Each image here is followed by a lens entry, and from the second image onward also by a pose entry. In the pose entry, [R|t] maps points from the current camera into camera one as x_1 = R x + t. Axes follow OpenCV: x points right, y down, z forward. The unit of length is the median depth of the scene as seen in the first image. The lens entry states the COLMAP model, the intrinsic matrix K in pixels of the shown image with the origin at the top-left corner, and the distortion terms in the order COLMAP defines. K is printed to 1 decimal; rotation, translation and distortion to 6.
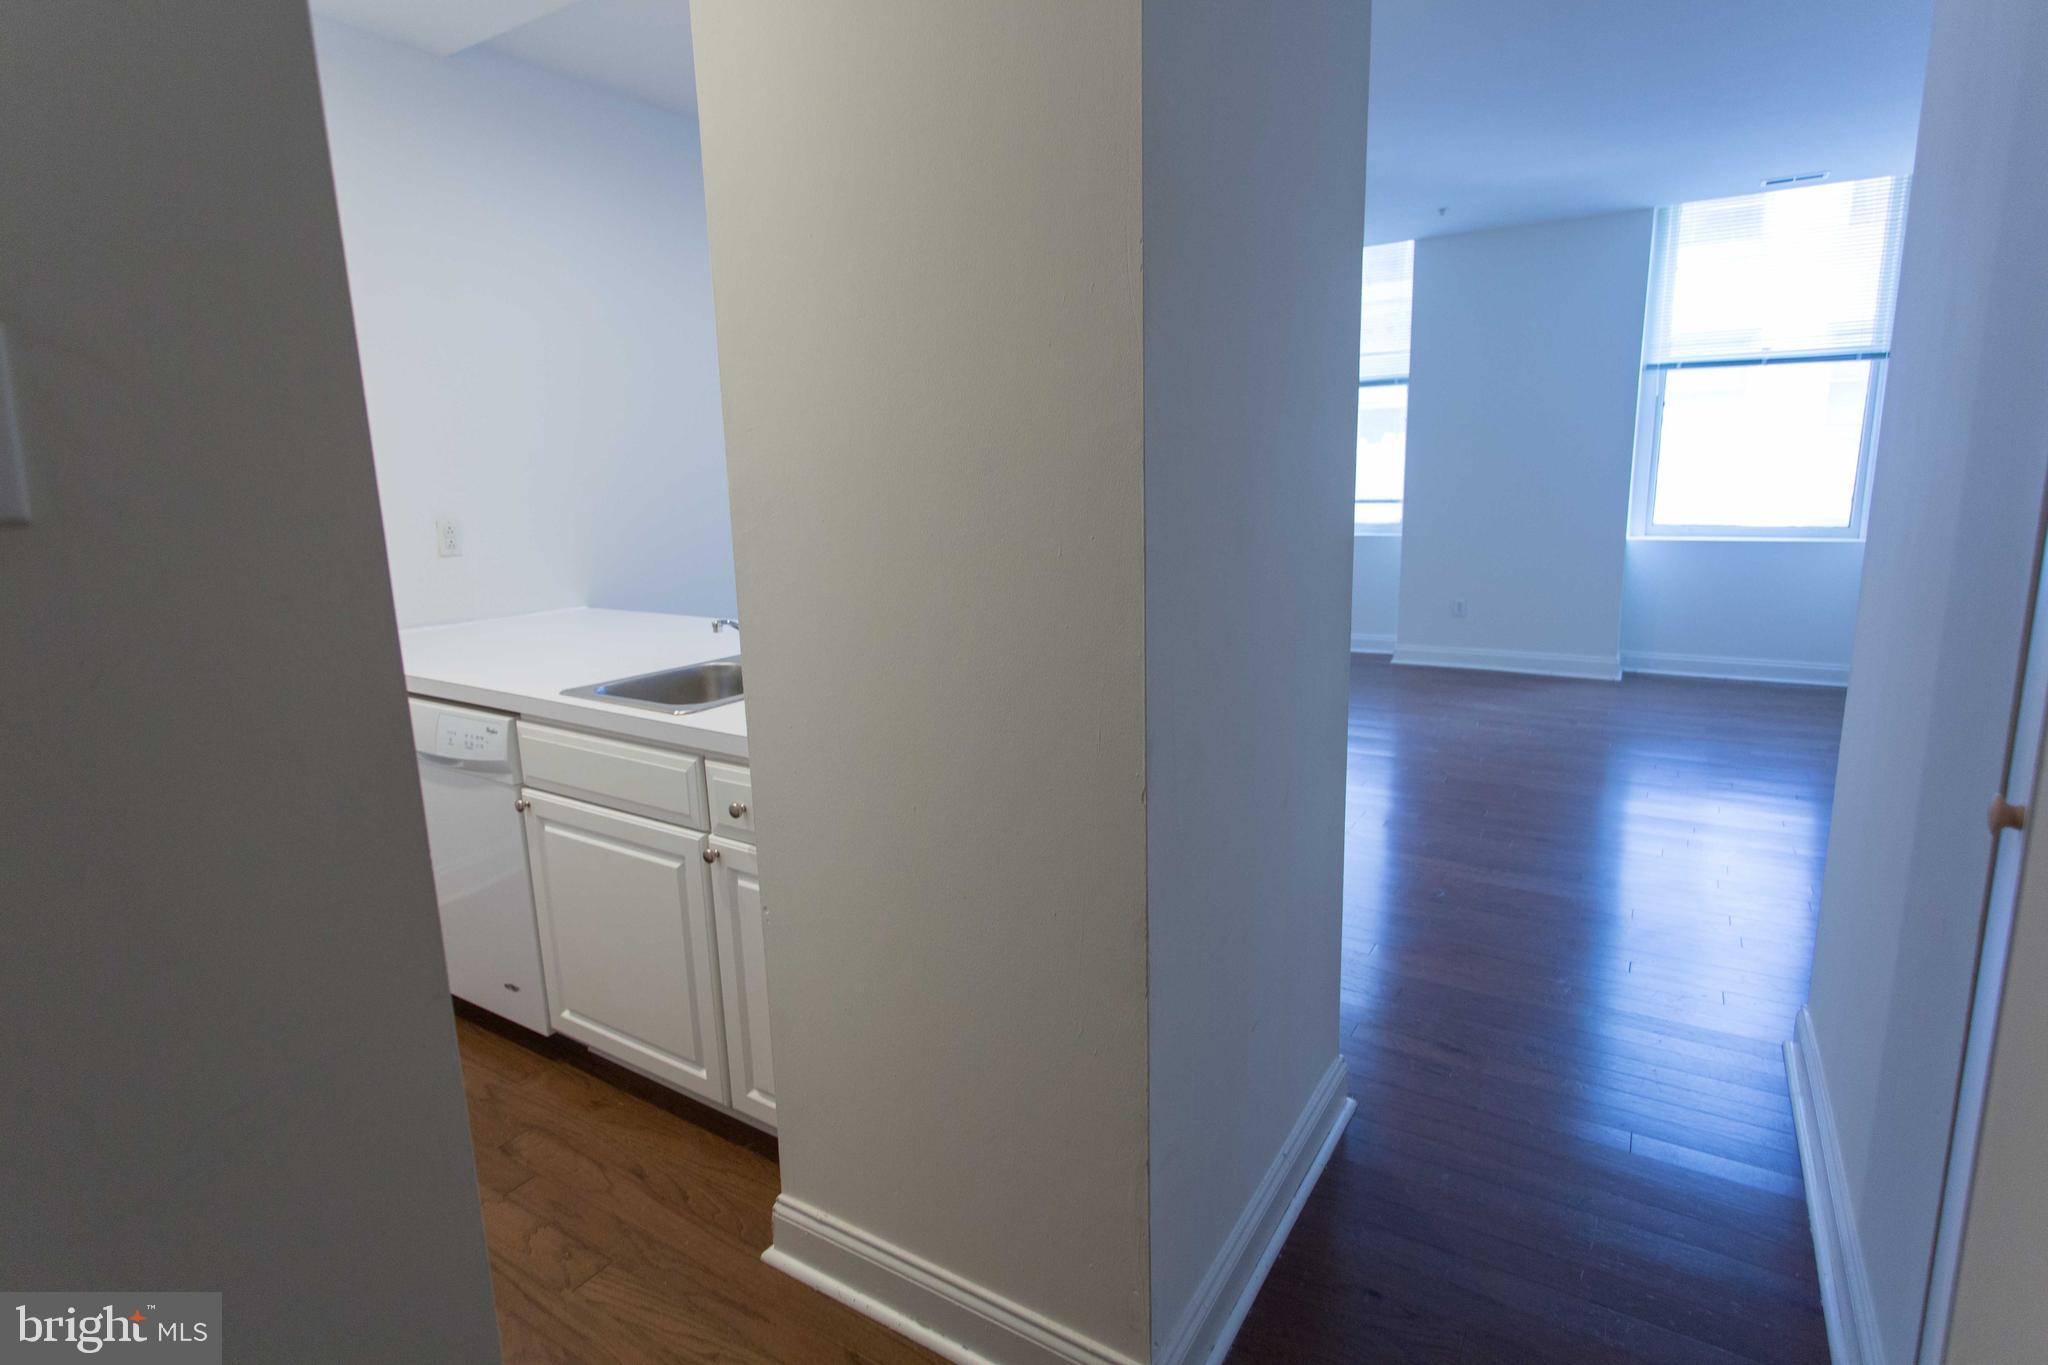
lens RADIAL K [[1034.6, 0, 1037.8], [0, 1034.6, 662.6], [0, 0, 1]] dist [0.003668, -0.000466]
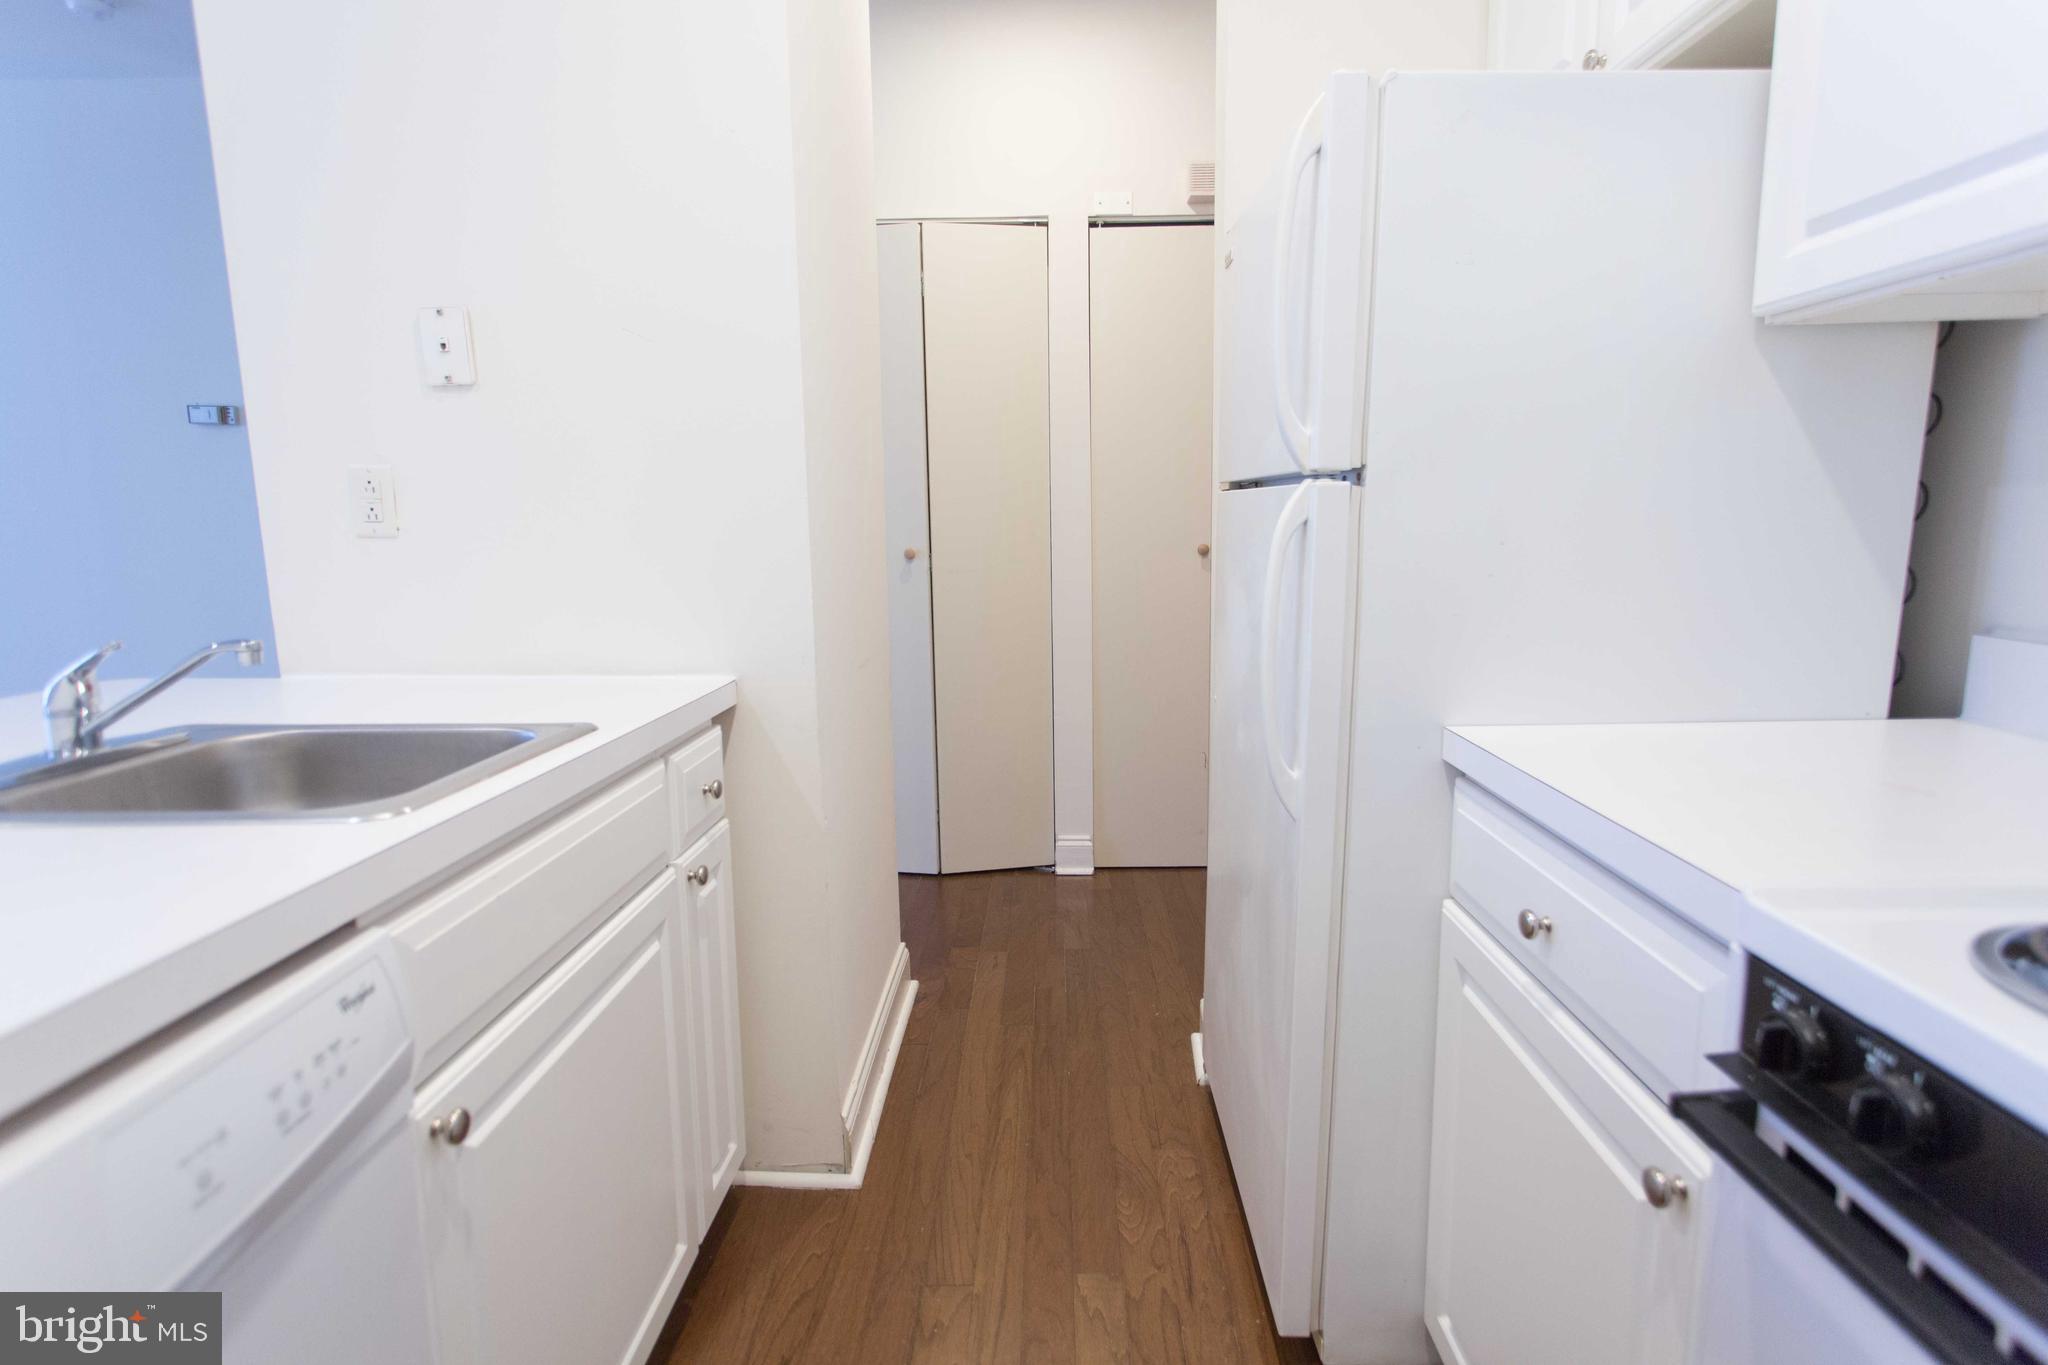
lens RADIAL K [[1064.0, 0, 1024.0], [0, 1064.0, 682.5], [0, 0, 1]] dist [-0.038806, 0.000099]
pose [[-0.514448, -0.098498, 0.851846, -1.068294], [0.191583, 0.955070, 0.226135, -0.075364], [-0.835846, 0.279534, -0.472464, 1.118389]]
